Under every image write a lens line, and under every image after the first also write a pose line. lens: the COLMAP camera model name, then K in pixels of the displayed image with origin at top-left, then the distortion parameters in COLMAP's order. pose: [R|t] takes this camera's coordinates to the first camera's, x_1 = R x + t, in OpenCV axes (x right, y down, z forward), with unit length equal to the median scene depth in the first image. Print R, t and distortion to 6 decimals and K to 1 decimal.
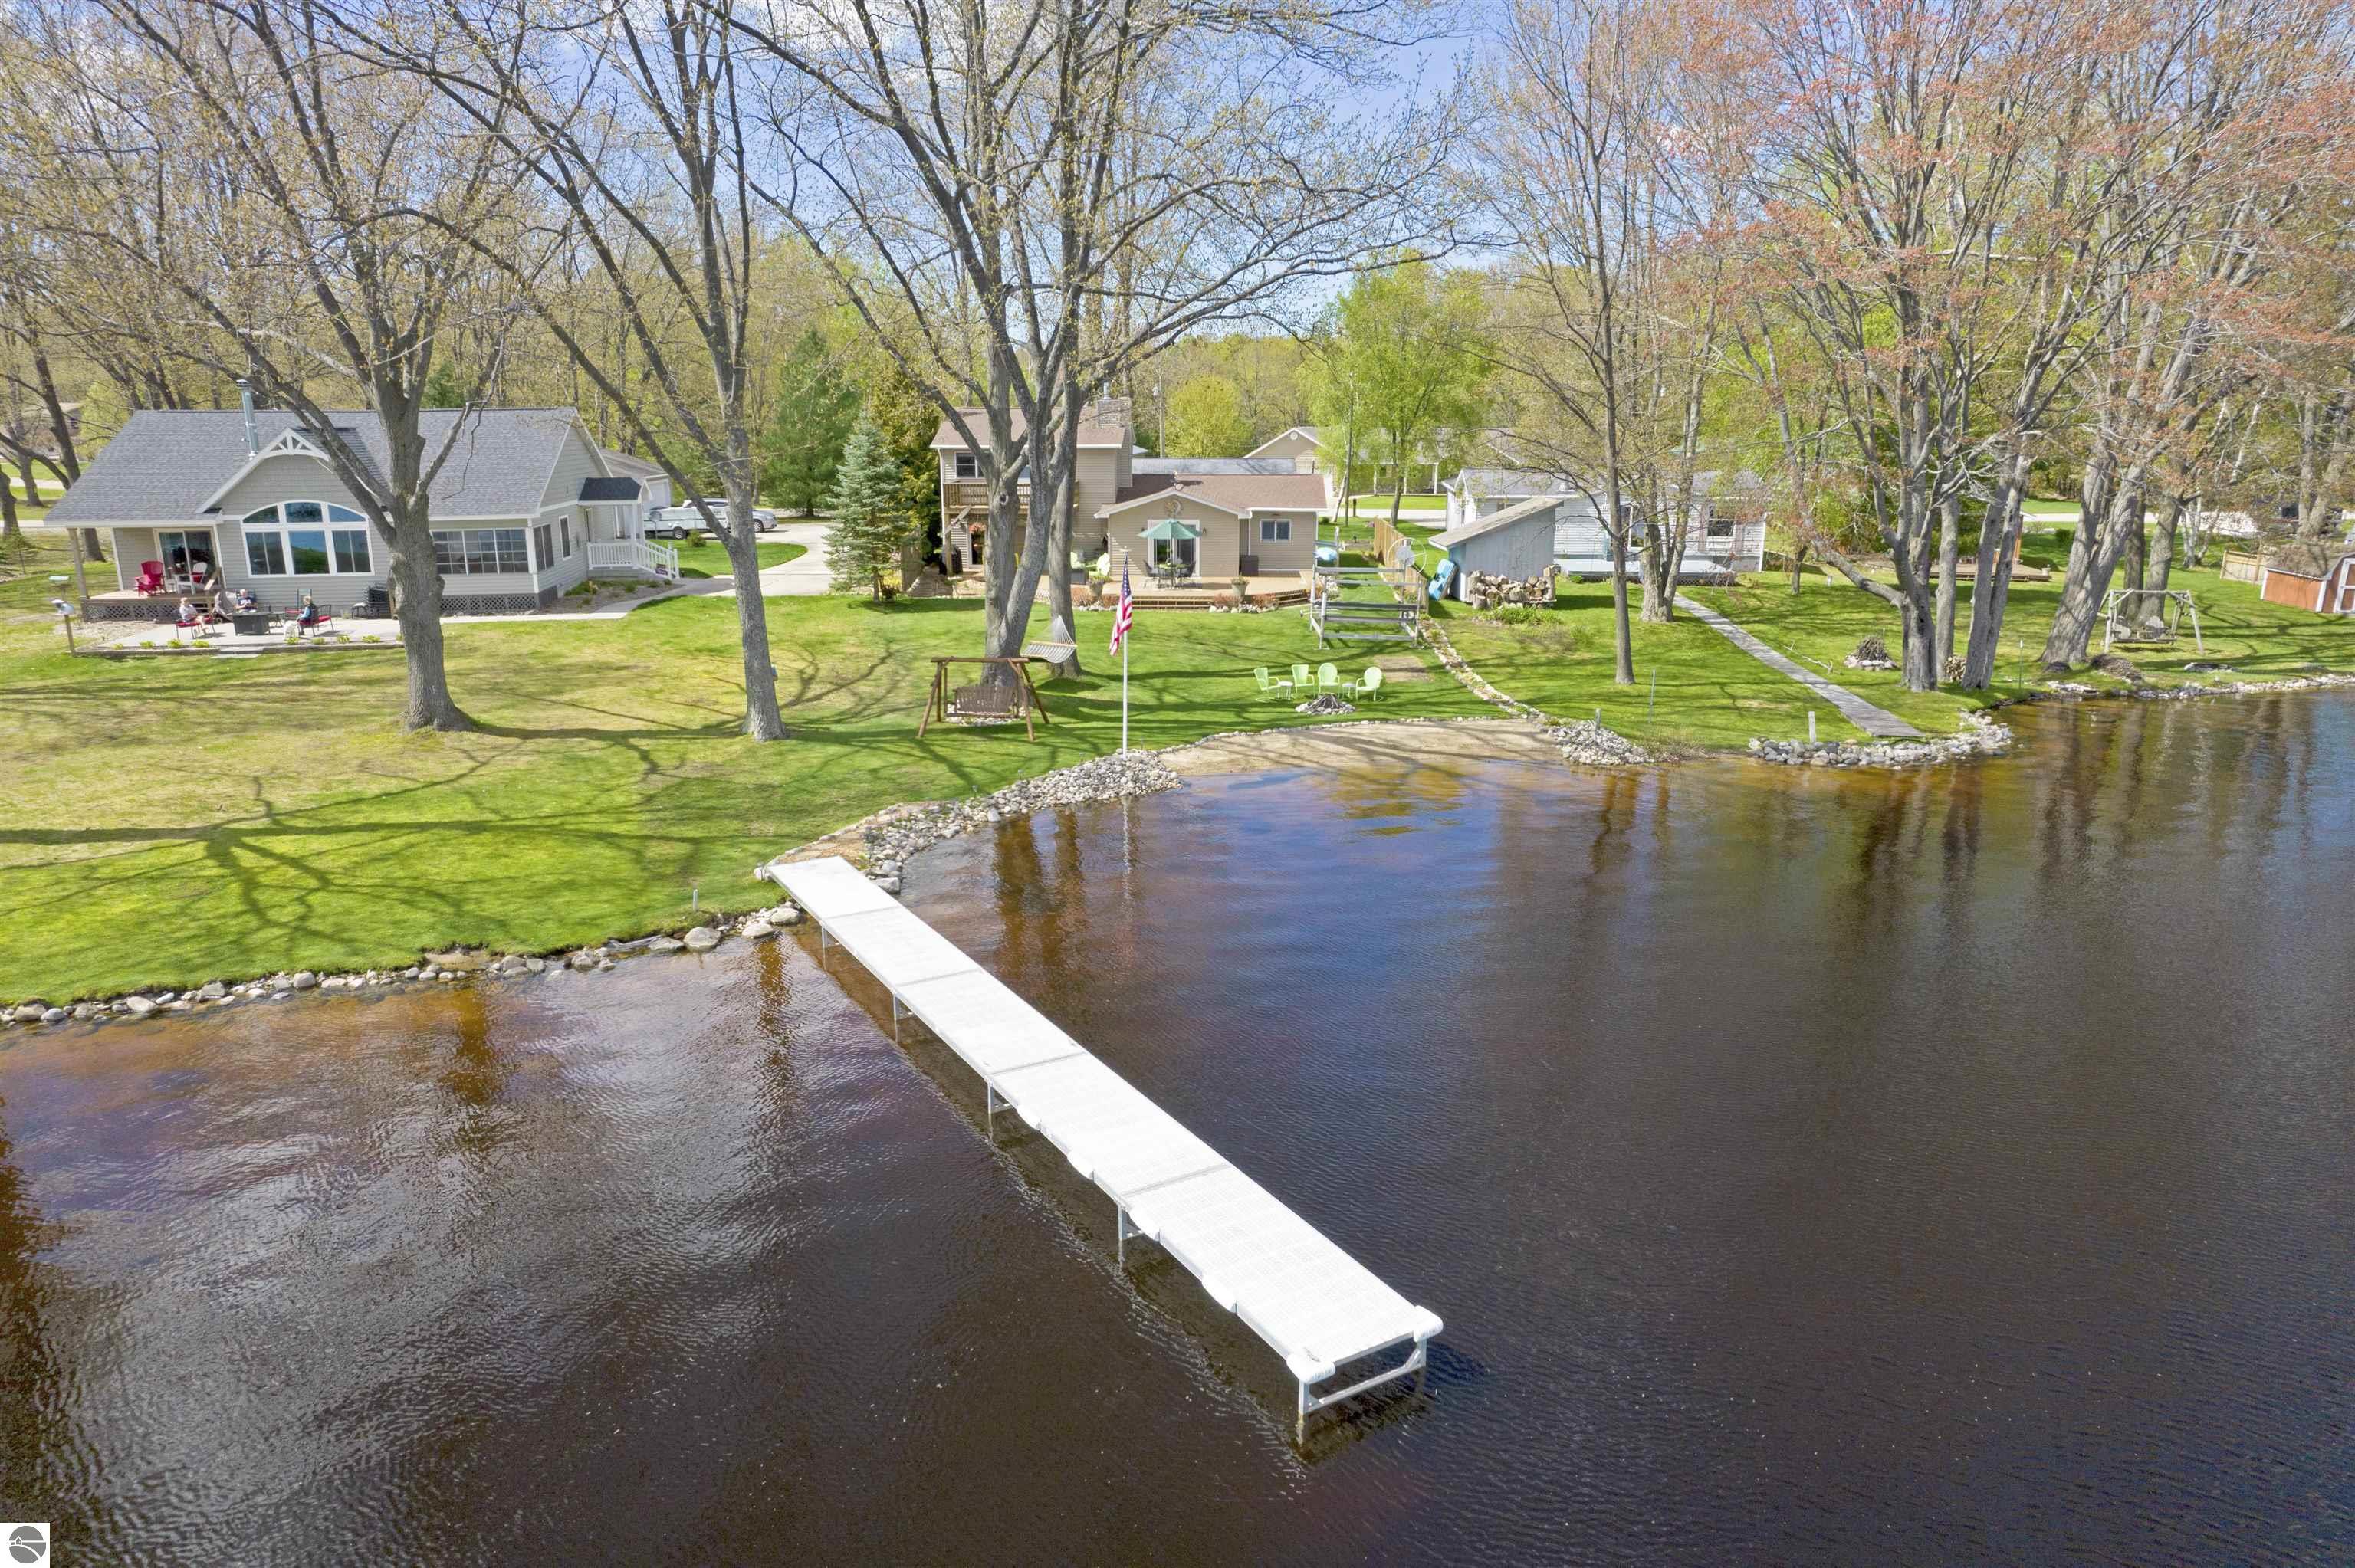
lens RADIAL K [[1518.5, 0, 1177.5], [0, 1518.5, 784.0], [0, 0, 1]] dist [-0.067715, 0.057414]
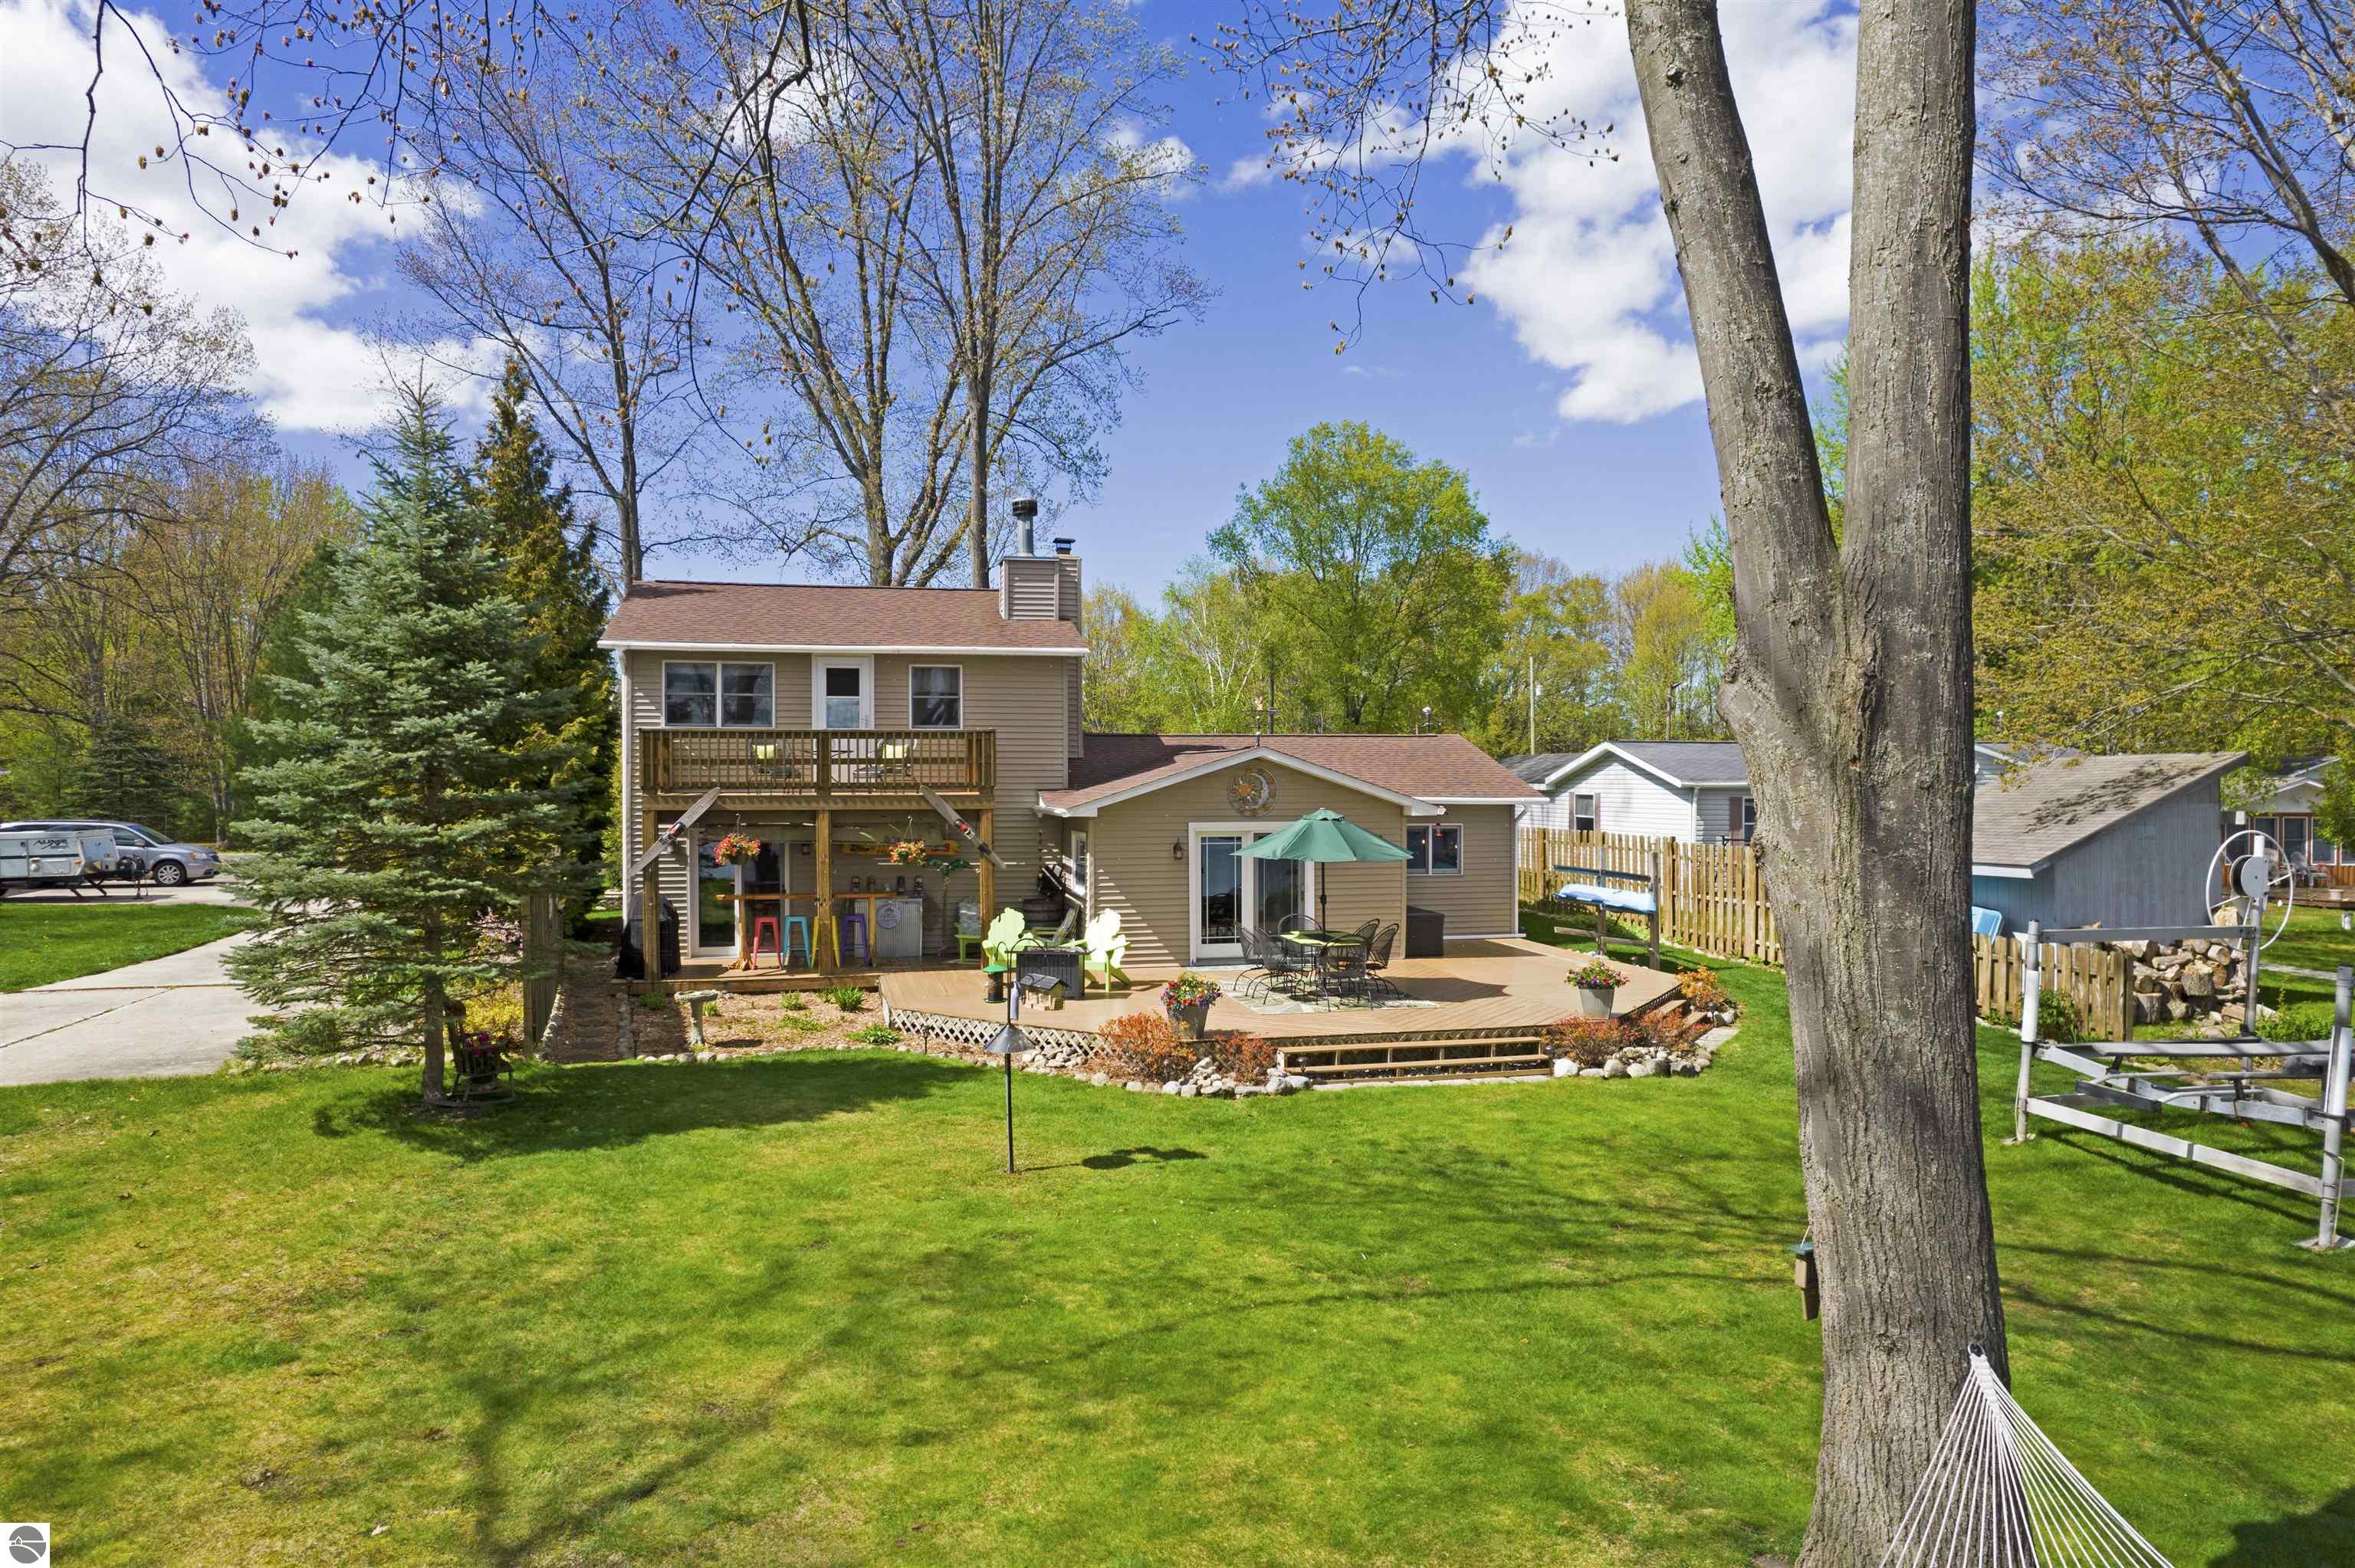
lens RADIAL K [[1518.5, 0, 1177.5], [0, 1518.5, 784.0], [0, 0, 1]] dist [-0.067715, 0.057414]
pose [[0.962993, -0.002990, 0.269509, -0.152992], [0.065693, 0.972385, -0.223944, -0.114749], [-0.261397, 0.233362, 0.936597, 0.751416]]
